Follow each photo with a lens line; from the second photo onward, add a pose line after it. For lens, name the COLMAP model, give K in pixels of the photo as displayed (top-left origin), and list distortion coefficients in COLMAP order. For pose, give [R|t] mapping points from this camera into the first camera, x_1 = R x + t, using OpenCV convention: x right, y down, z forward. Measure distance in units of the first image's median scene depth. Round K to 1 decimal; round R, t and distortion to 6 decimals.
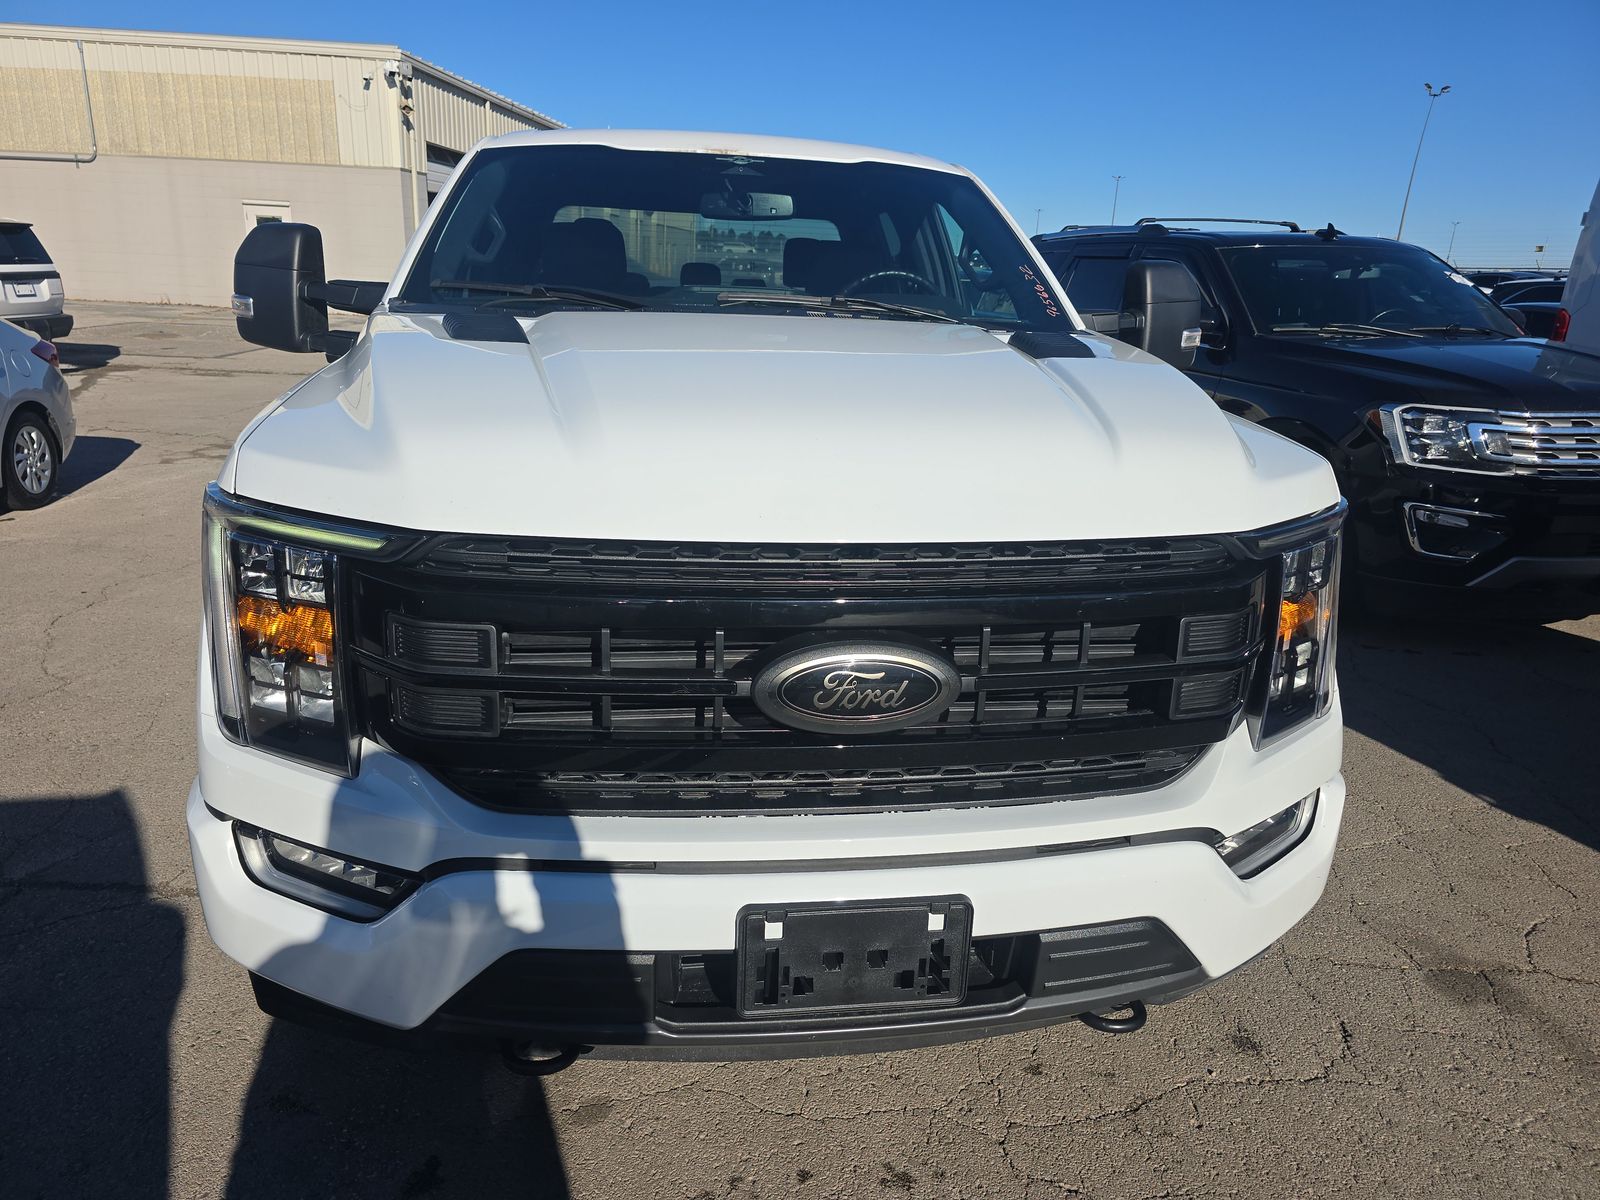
lens RADIAL K [[1063.1, 0, 802.2], [0, 1063.1, 597.7], [0, 0, 1]] dist [0.060632, -0.052981]
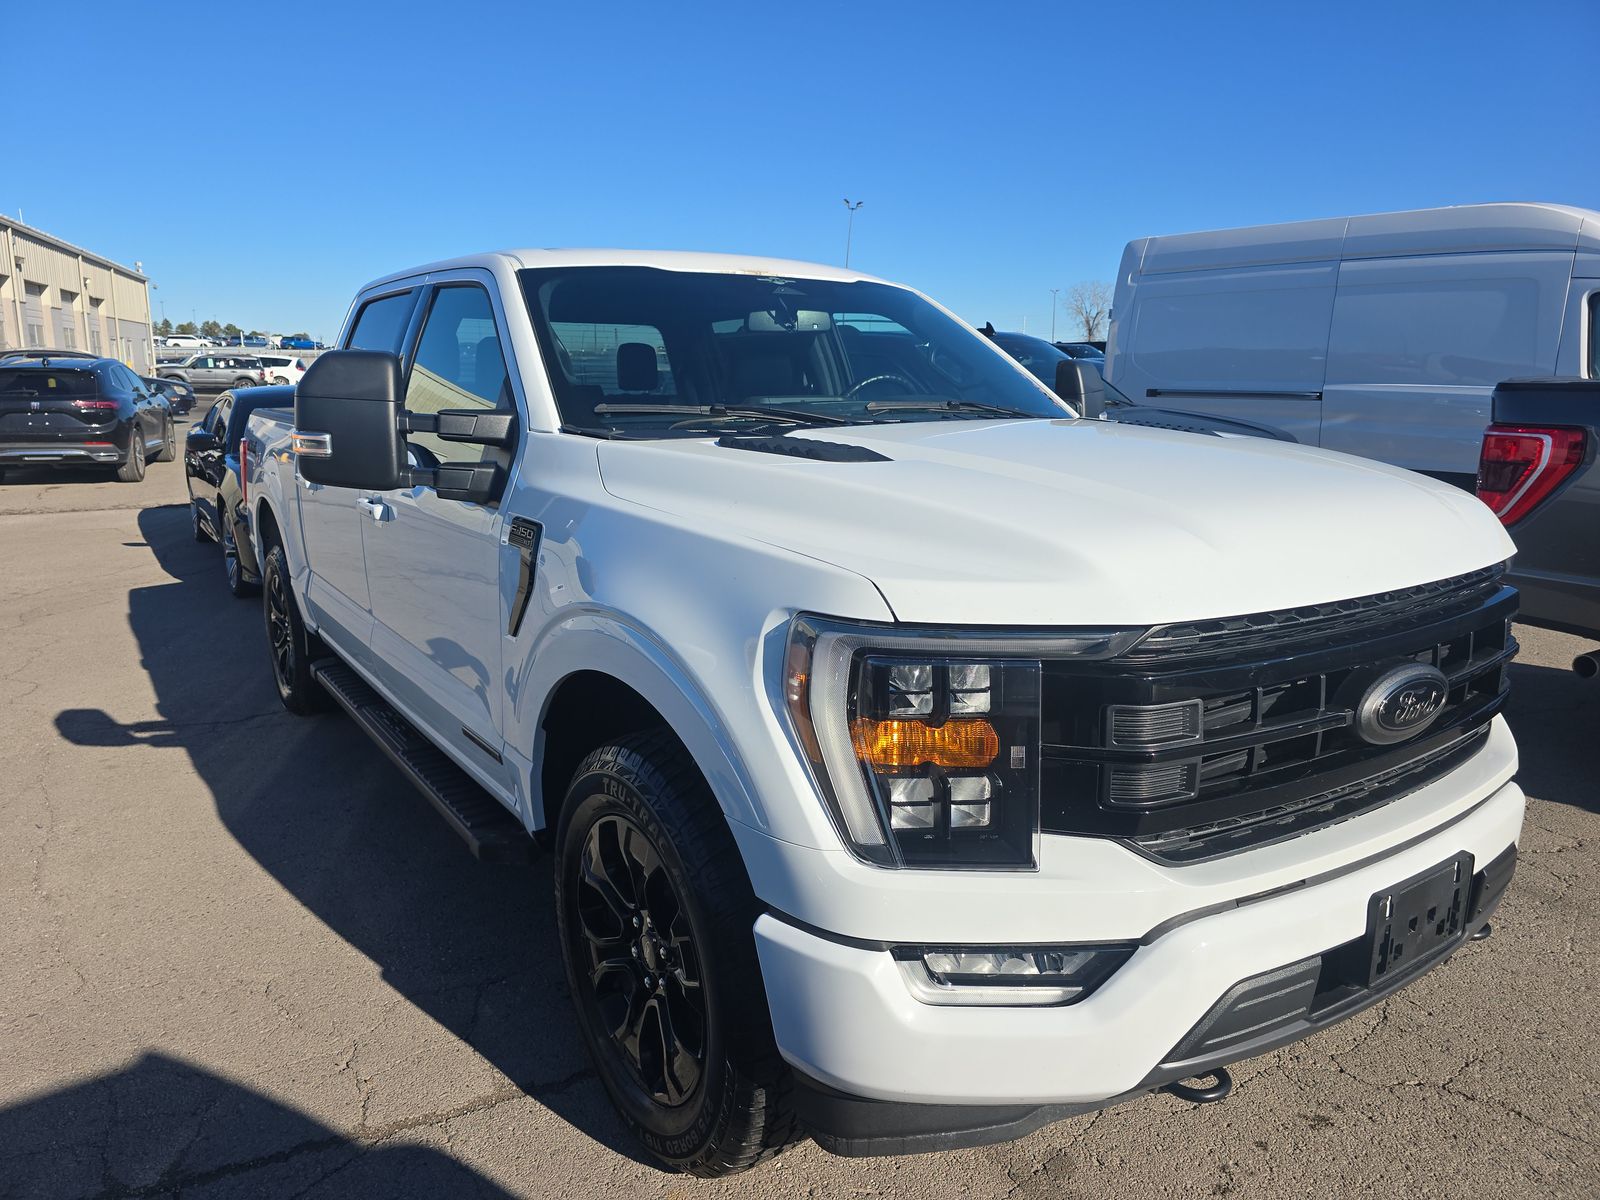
lens RADIAL K [[1063.1, 0, 803.6], [0, 1063.1, 597.1], [0, 0, 1]] dist [0.060632, -0.052981]
pose [[0.898185, -0.123067, 0.422040, -0.582188], [0.155469, 0.986901, -0.043088, -0.050249], [-0.411208, 0.104315, 0.905553, 0.059290]]
